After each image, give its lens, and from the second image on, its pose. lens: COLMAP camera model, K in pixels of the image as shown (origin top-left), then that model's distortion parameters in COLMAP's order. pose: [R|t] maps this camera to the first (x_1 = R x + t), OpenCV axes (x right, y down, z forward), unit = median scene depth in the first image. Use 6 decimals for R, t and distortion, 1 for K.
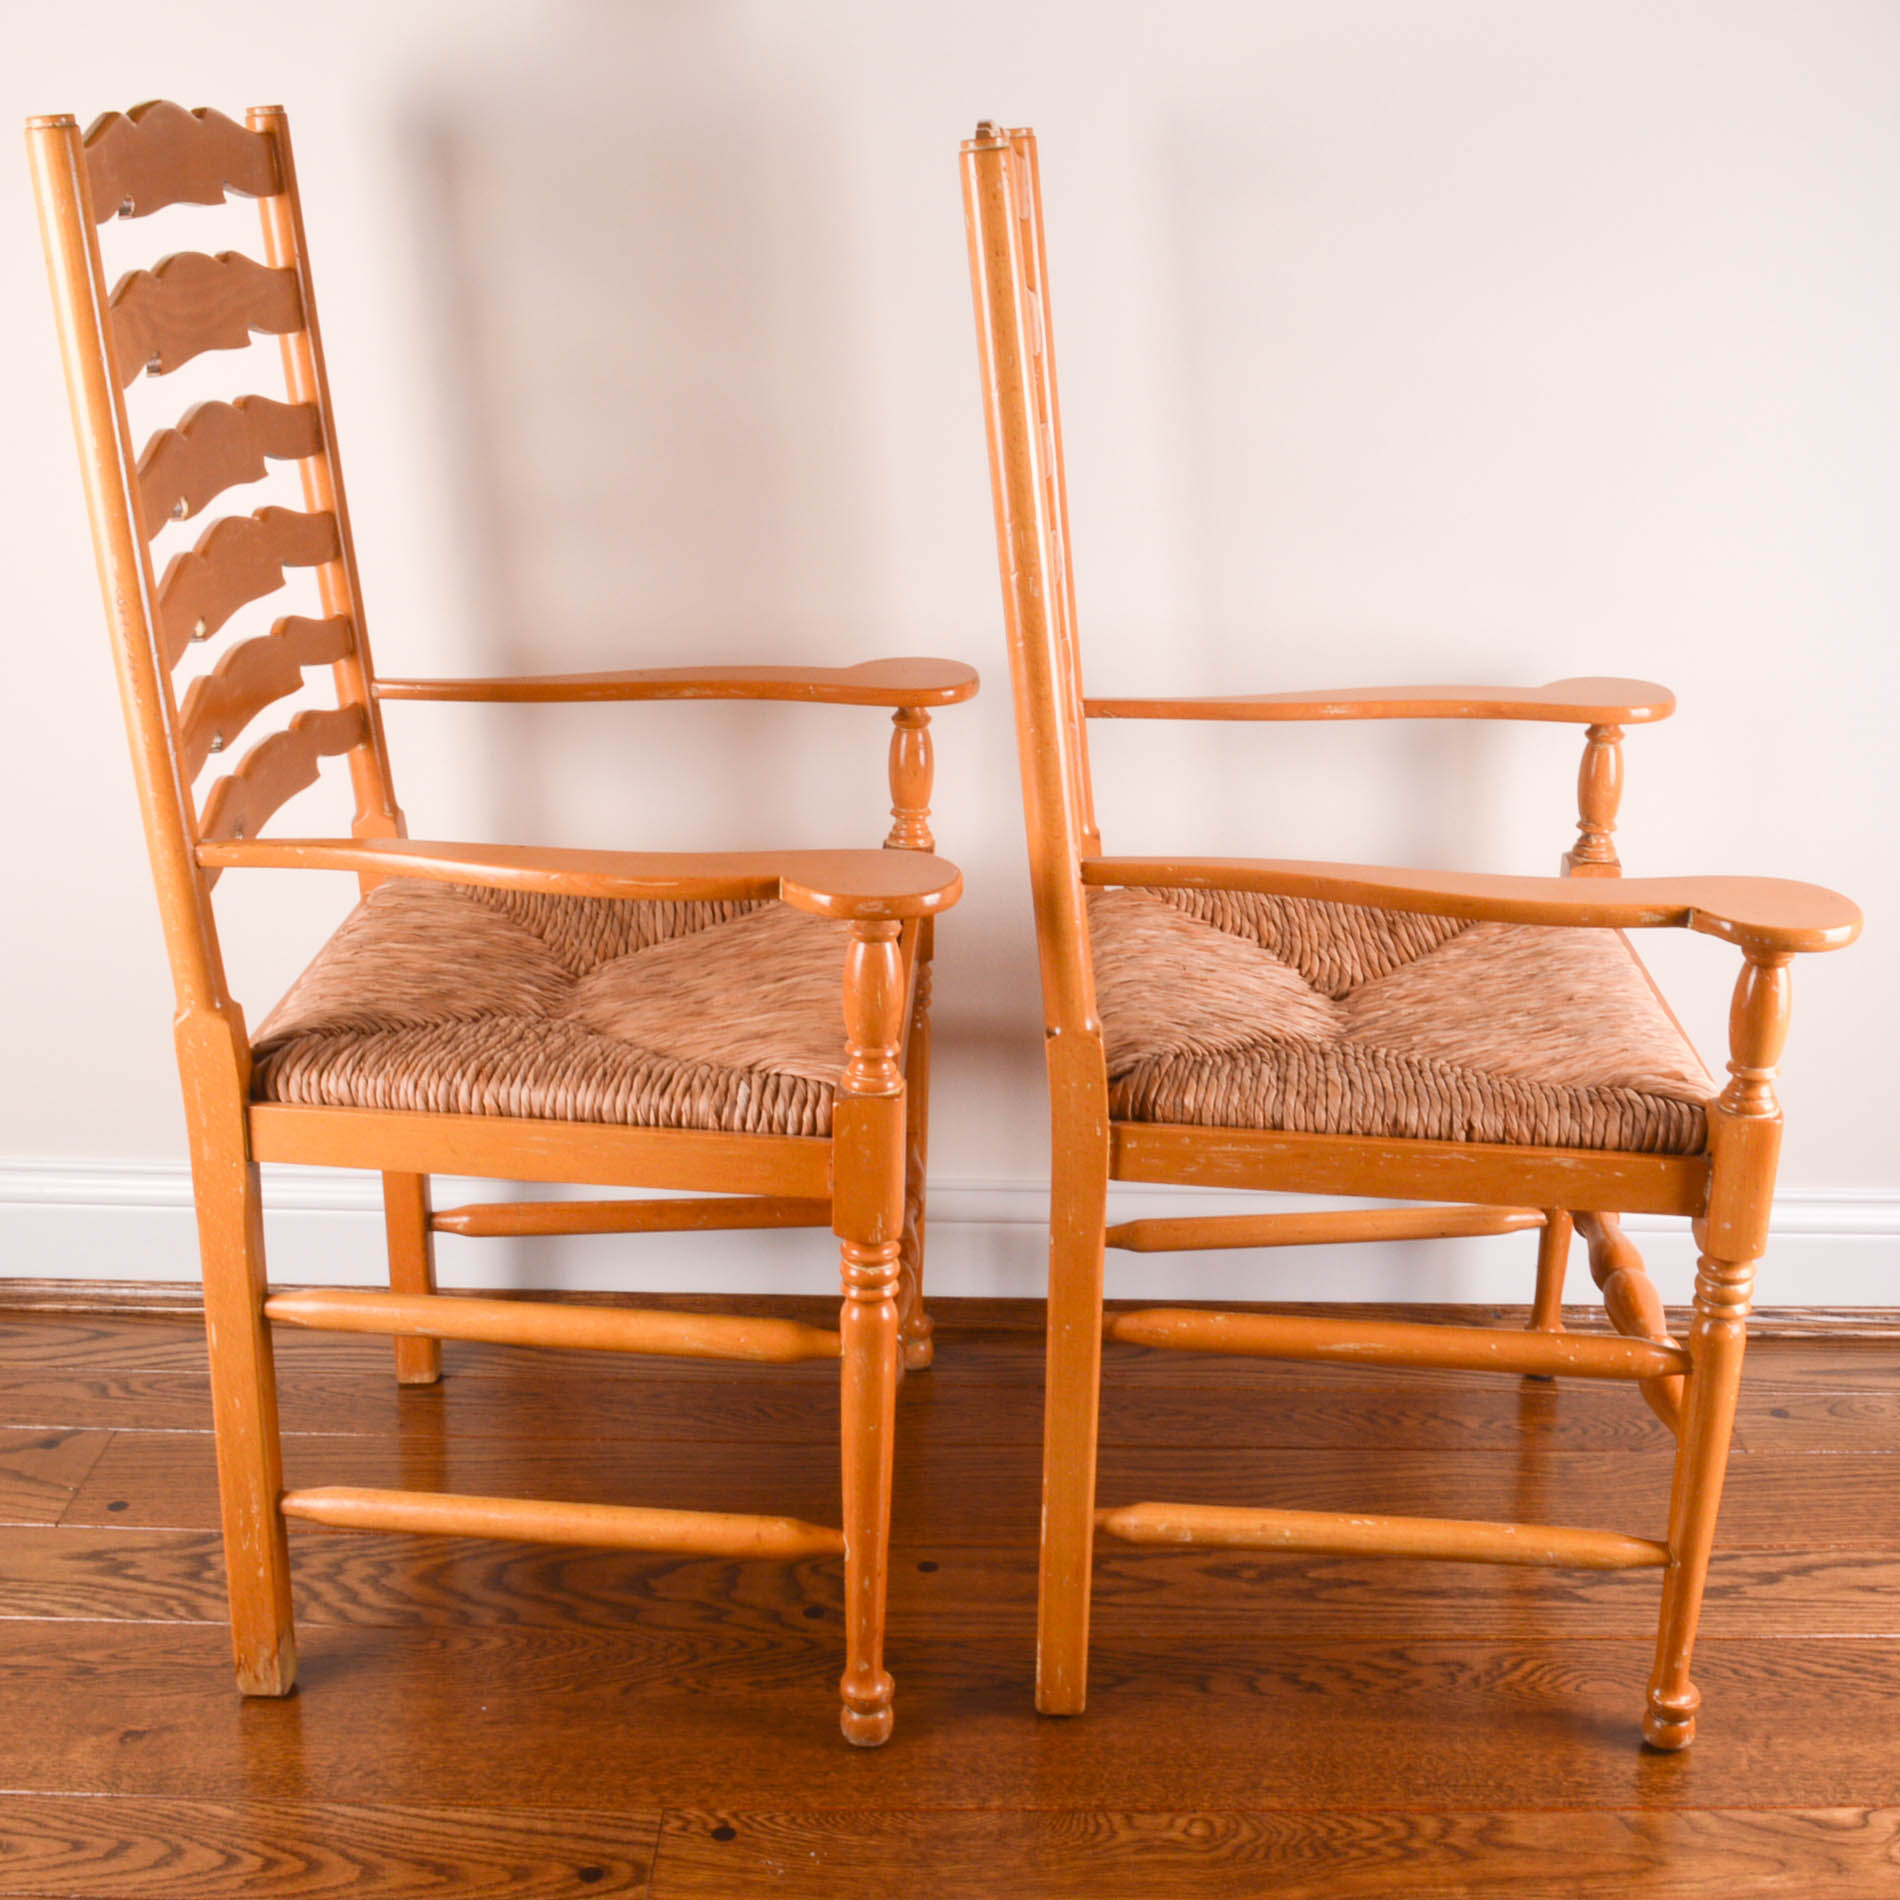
lens RADIAL K [[2605.3, 0, 1089.2], [0, 2605.3, 928.9], [0, 0, 1]] dist [-0.082561, 0.000000]
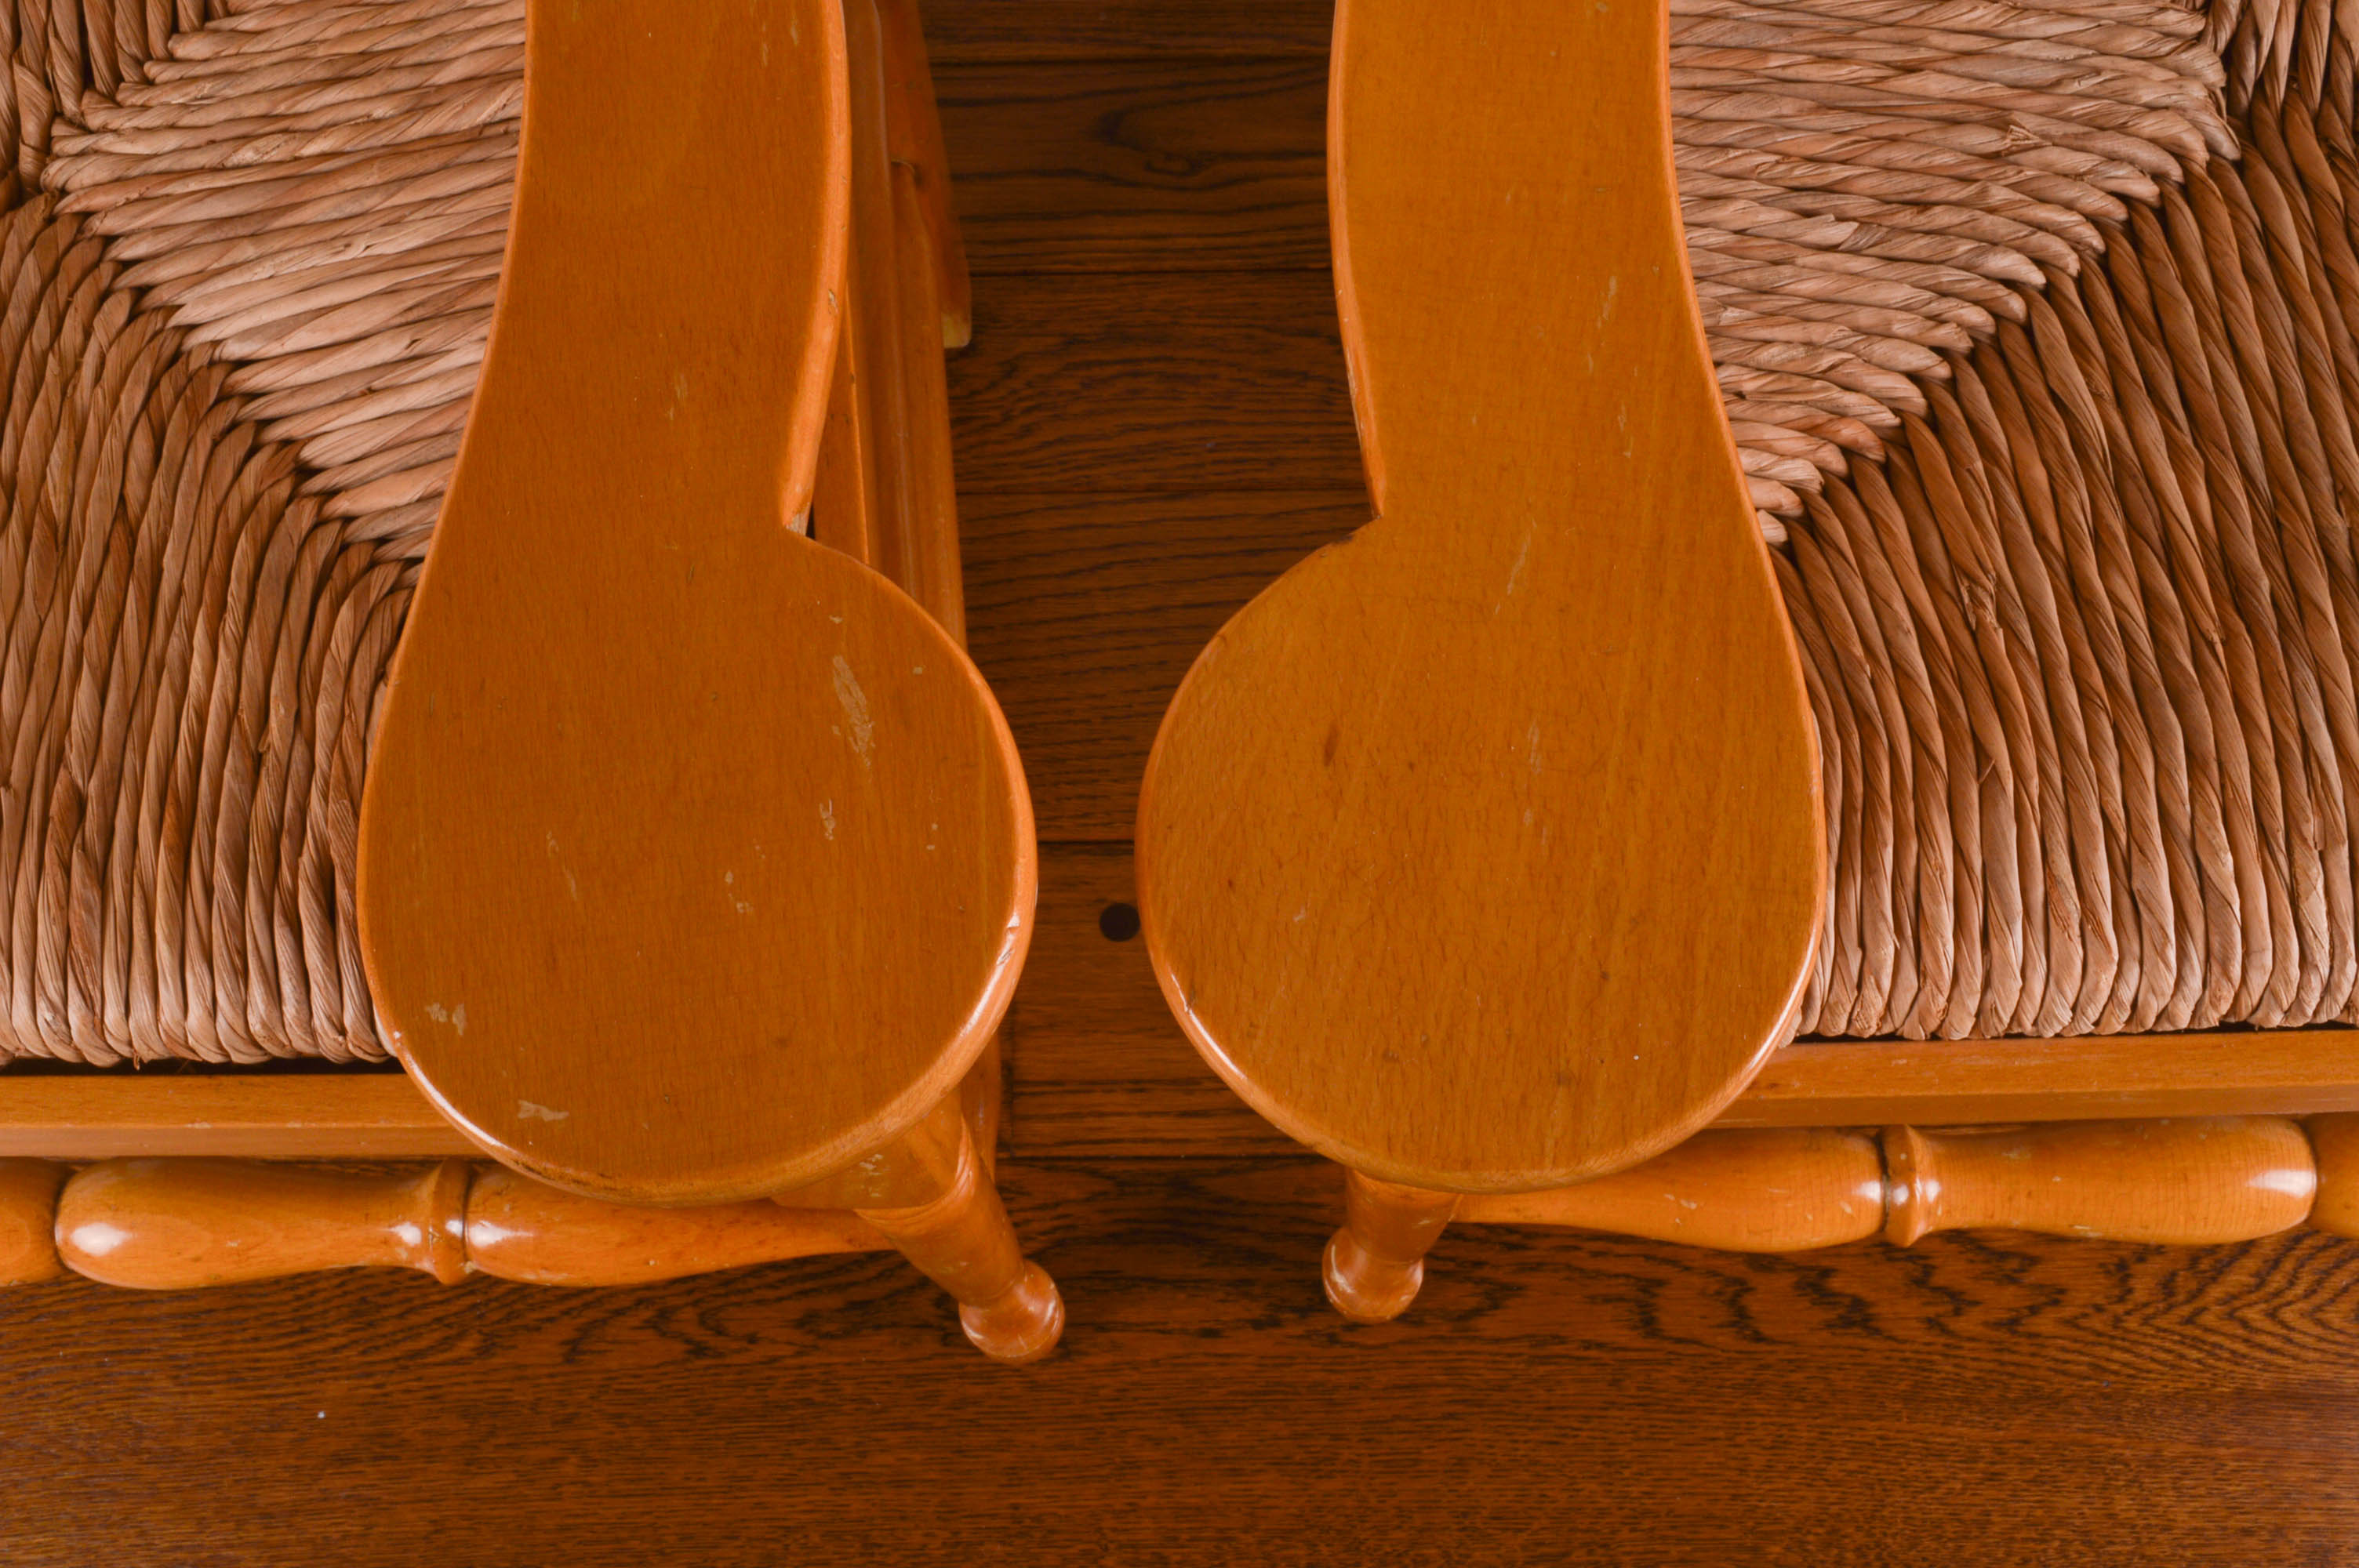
lens RADIAL K [[2664.7, 0, 1174.6], [0, 2664.7, 766.6], [0, 0, 1]] dist [-0.055577, 0.000000]
pose [[0.997567, 0.009389, -0.069085, -0.015627], [0.050176, 0.591308, 0.804883, -0.211844], [0.048408, -0.806391, 0.589398, 0.750998]]
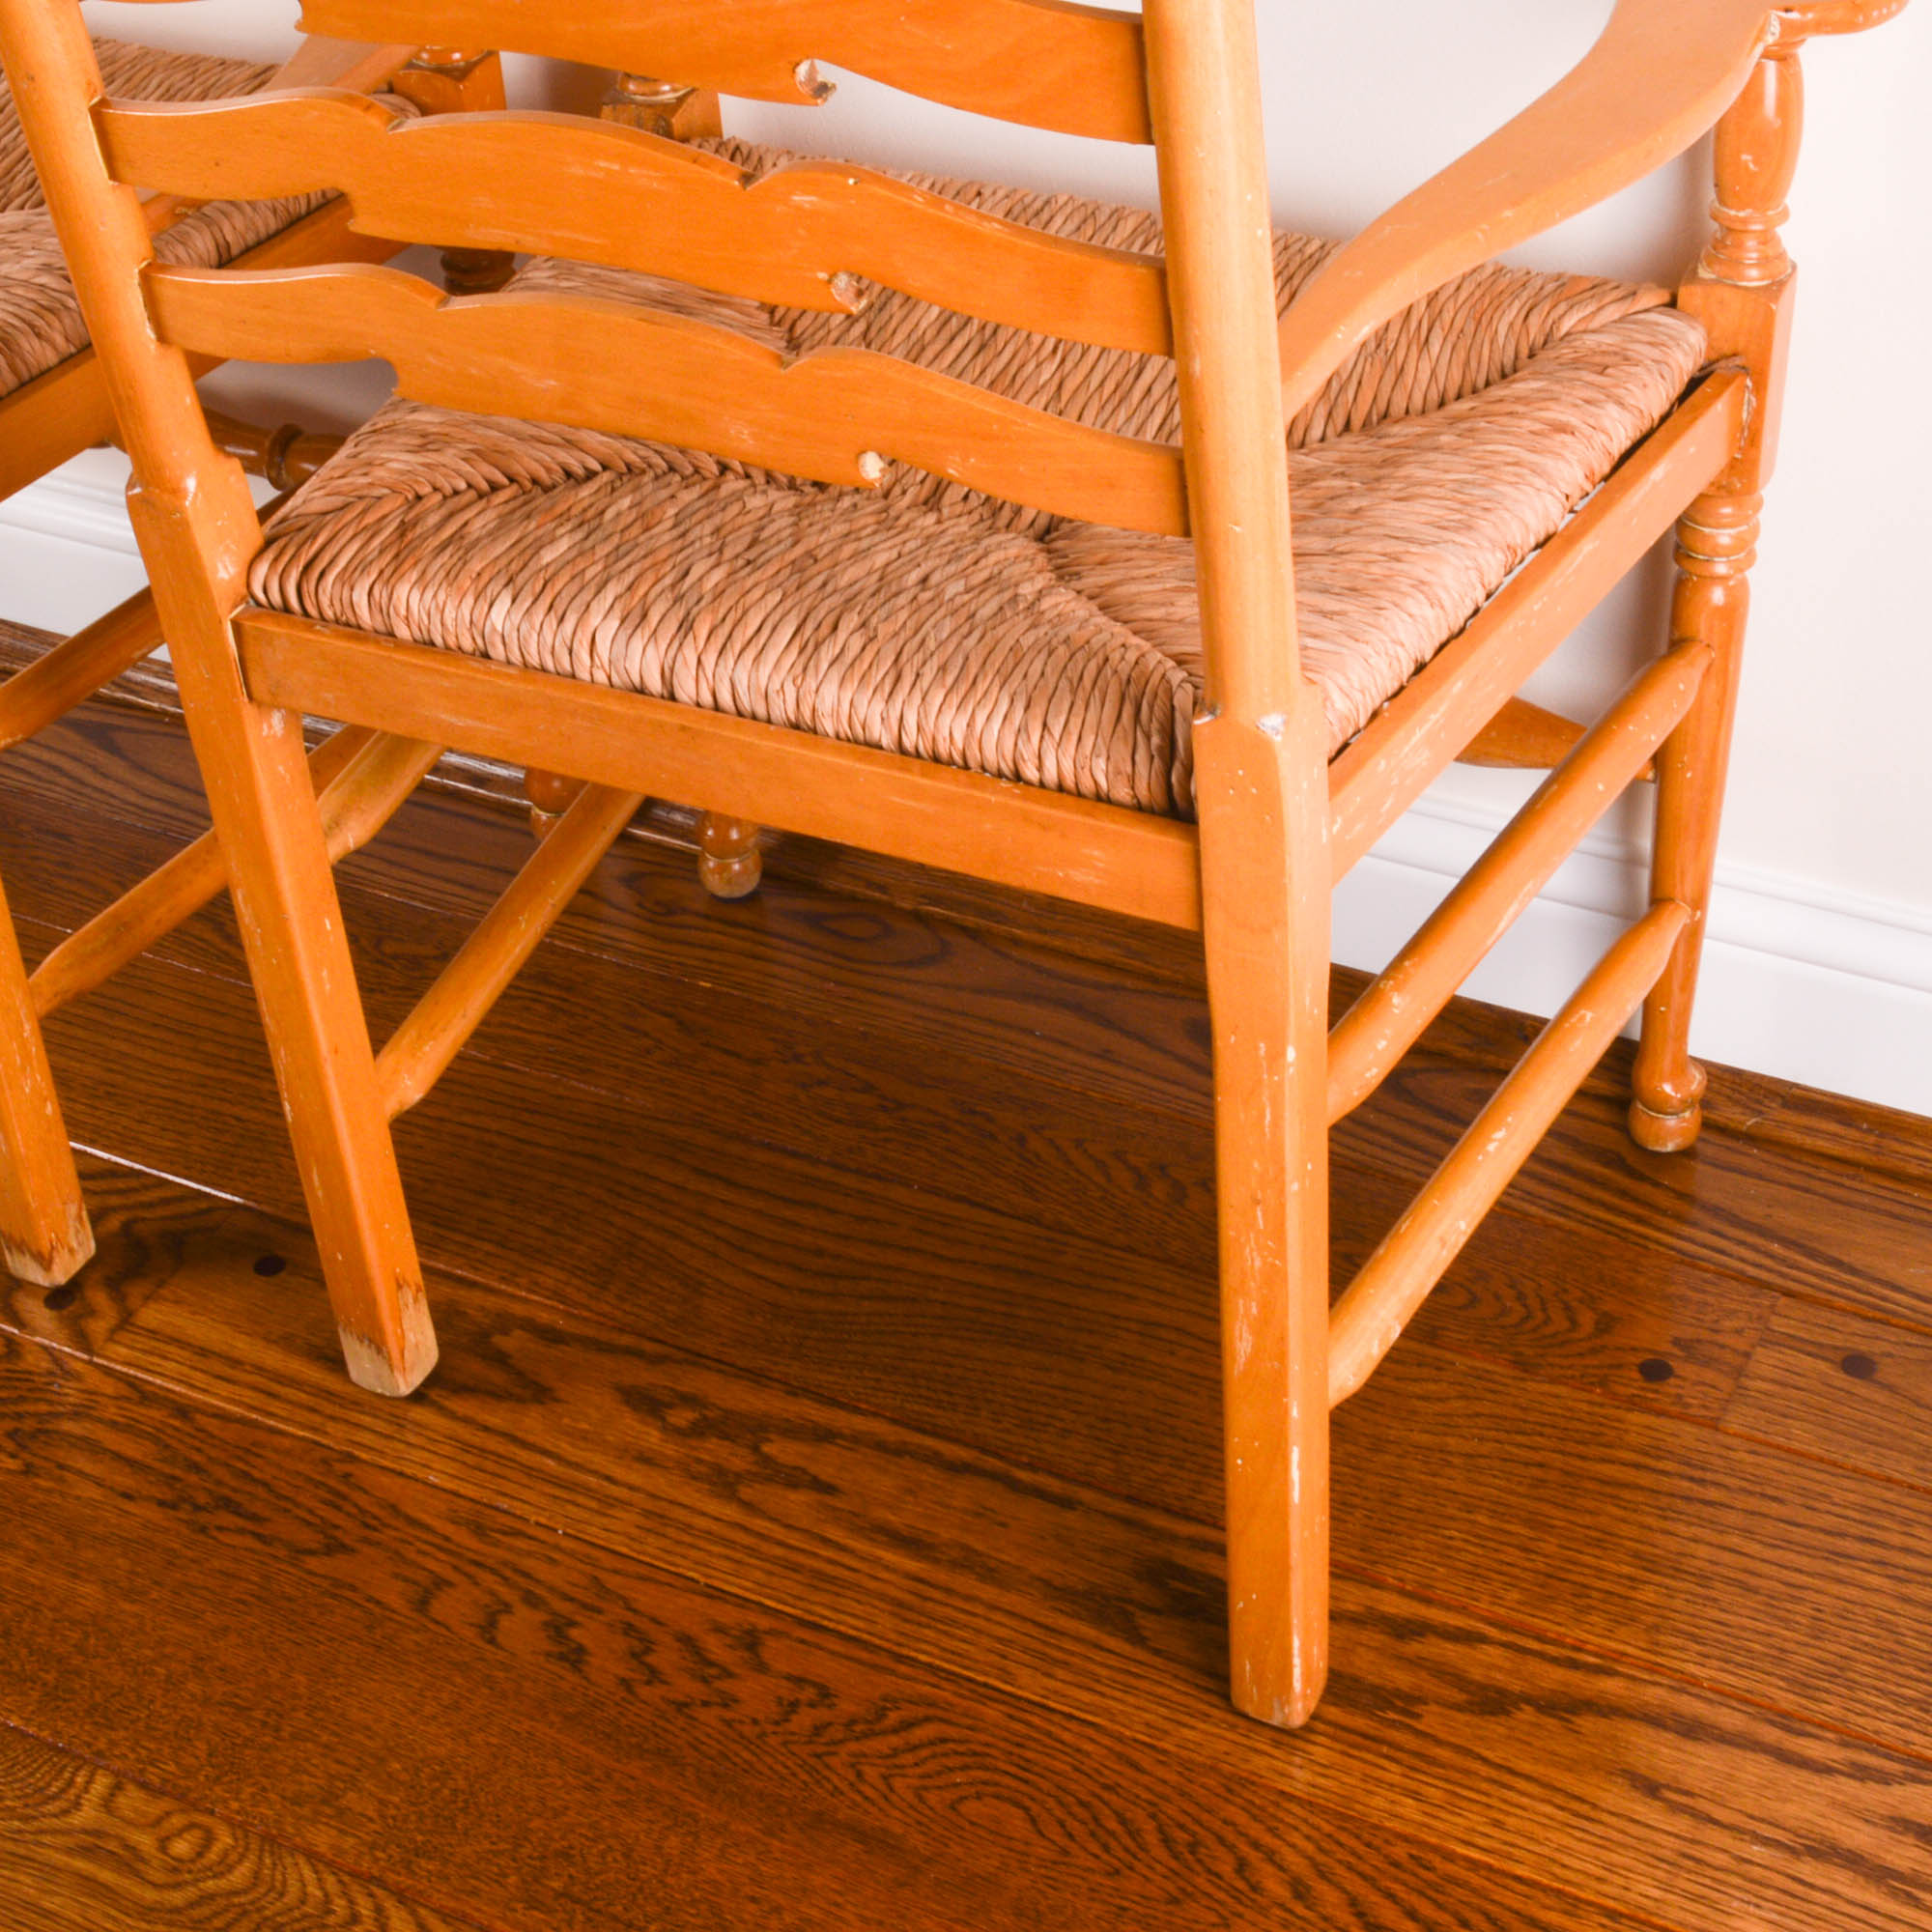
lens RADIAL K [[3576.0, 0, 892.2], [0, 3576.0, 952.4], [0, 0, 1]] dist [-0.045404, 0.000000]
pose [[0.863060, 0.232358, -0.448483, 0.485821], [-0.073328, 0.936139, 0.343900, -0.158348], [0.499750, -0.263920, 0.824982, 0.374365]]
